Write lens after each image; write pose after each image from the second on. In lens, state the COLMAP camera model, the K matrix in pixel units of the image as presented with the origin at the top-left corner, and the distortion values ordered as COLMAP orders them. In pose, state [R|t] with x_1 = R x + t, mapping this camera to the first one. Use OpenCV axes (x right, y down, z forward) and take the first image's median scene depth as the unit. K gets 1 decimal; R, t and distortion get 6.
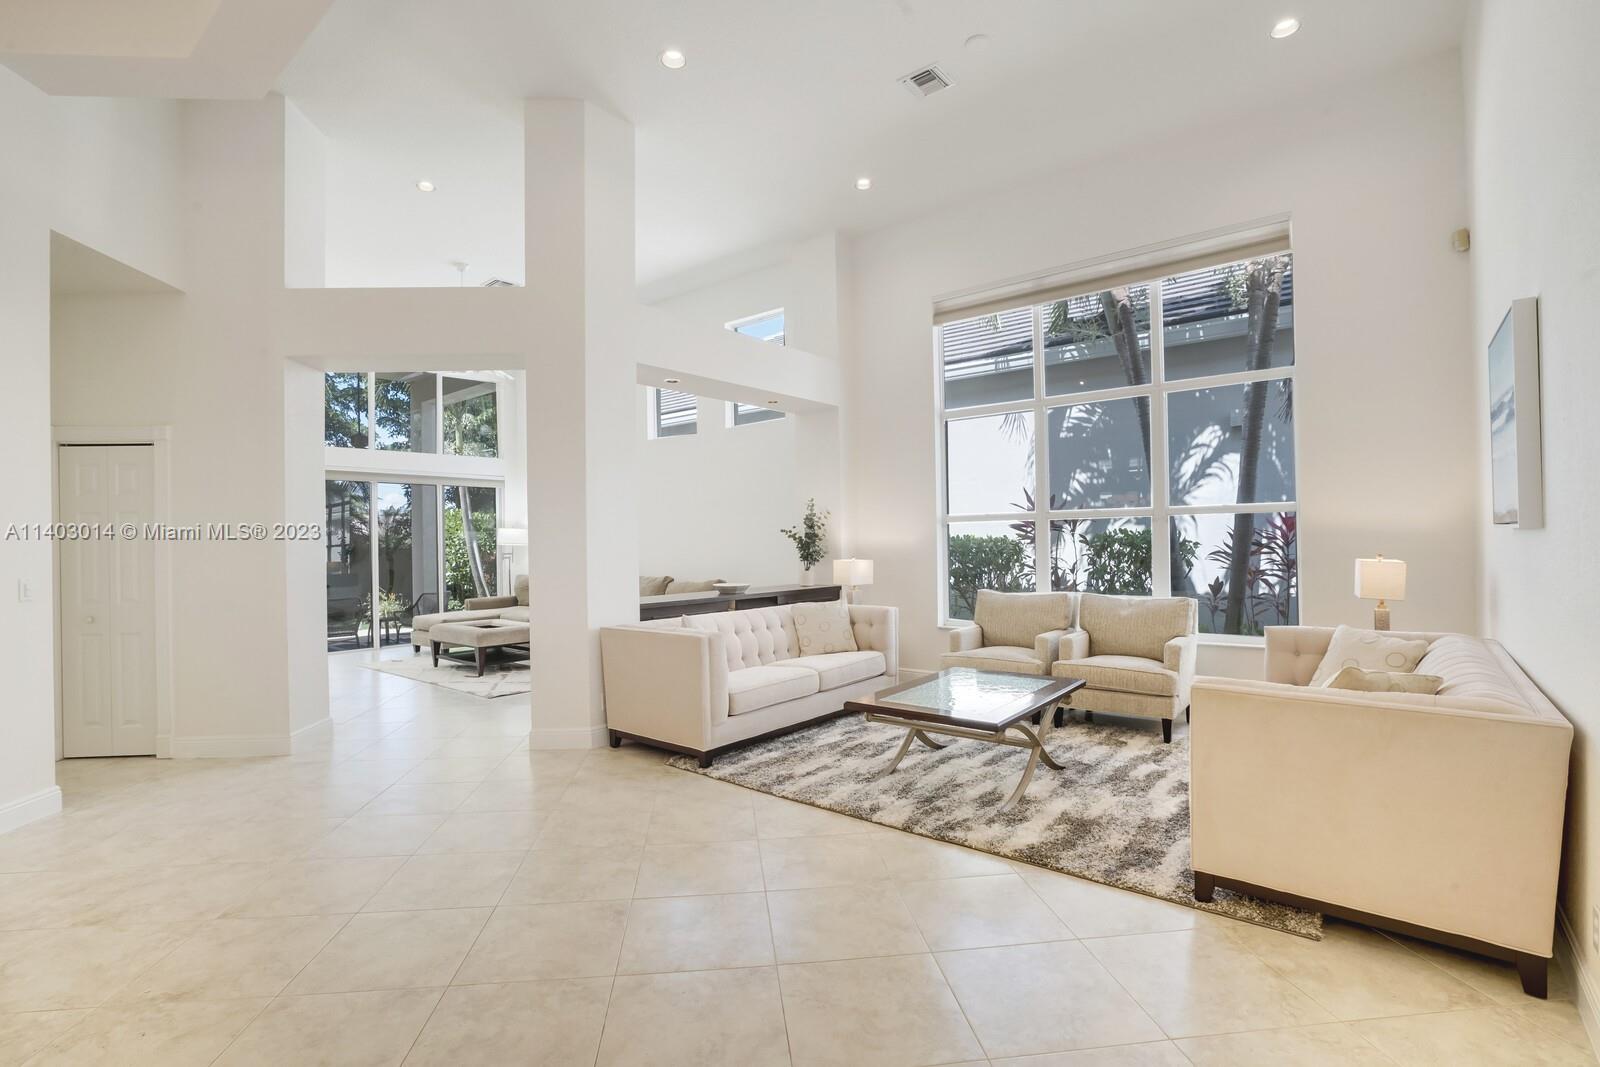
lens RADIAL K [[747.0, 0, 800.0], [0, 747.0, 533.5], [0, 0, 1]] dist [-0.040775, 0.019262]
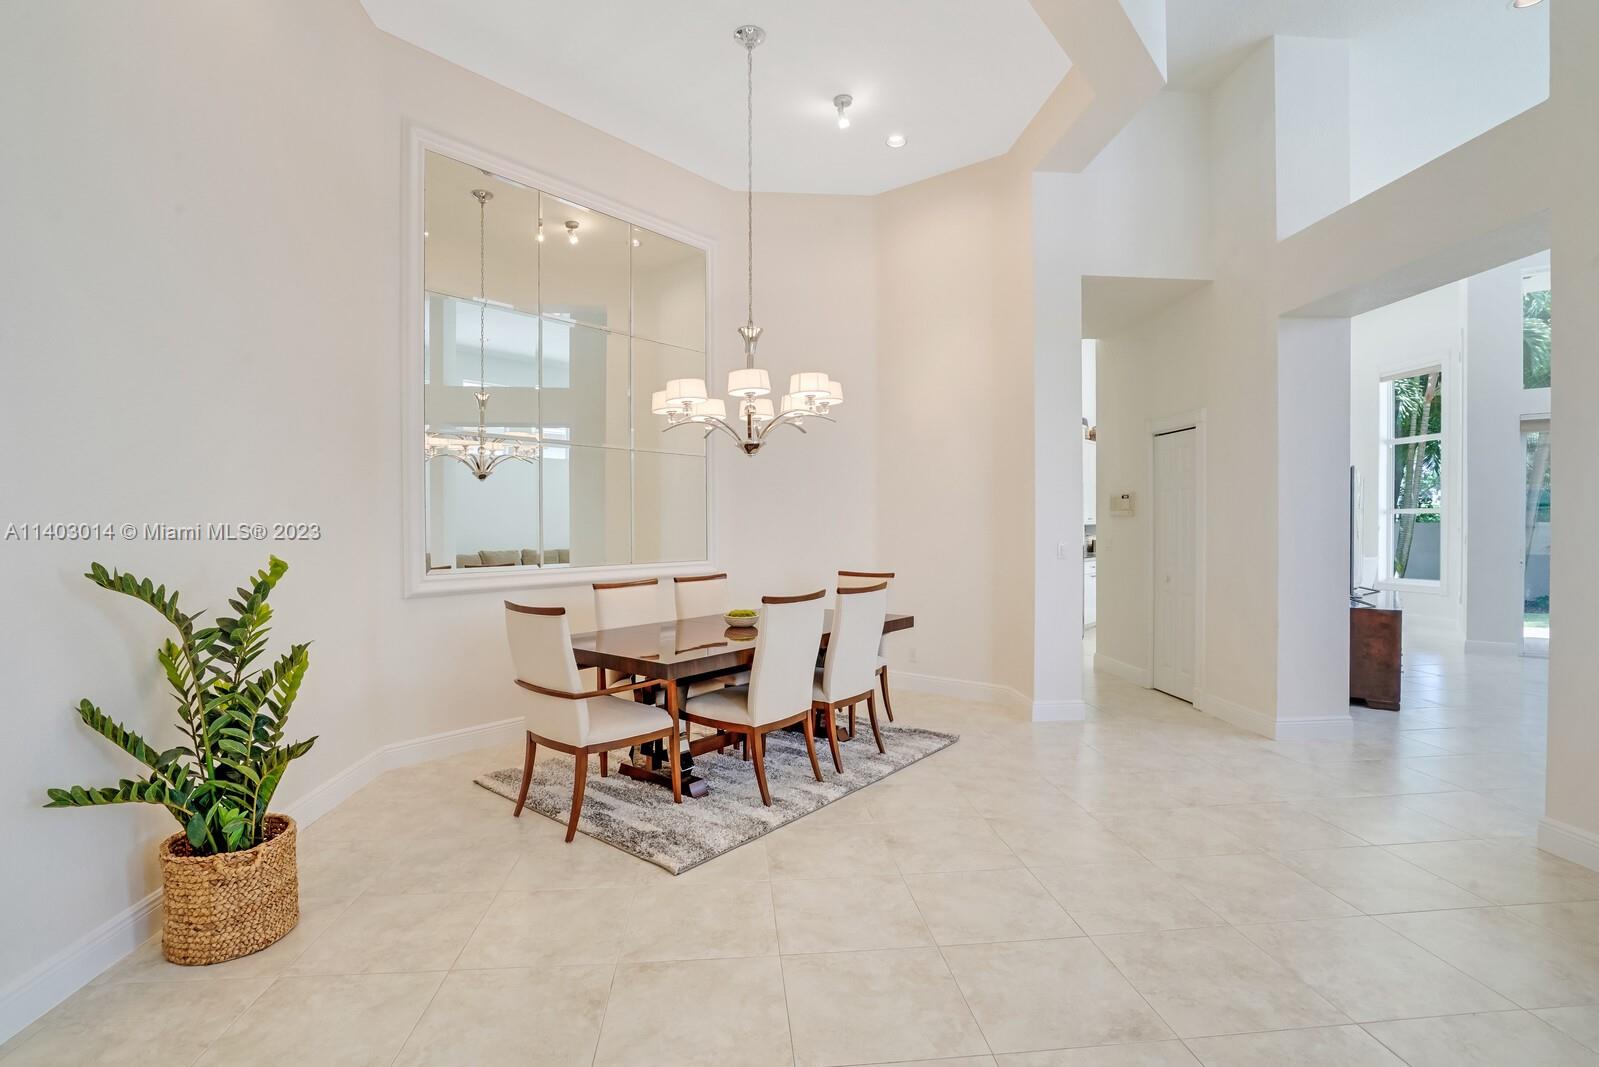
lens RADIAL K [[753.5, 0, 783.0], [0, 753.5, 535.8], [0, 0, 1]] dist [-0.042517, 0.000340]
pose [[-0.036050, 0.030281, -0.998891, 0.264177], [0.006852, 0.999525, 0.030053, 0.005671], [0.999327, -0.005761, -0.036240, 0.404050]]
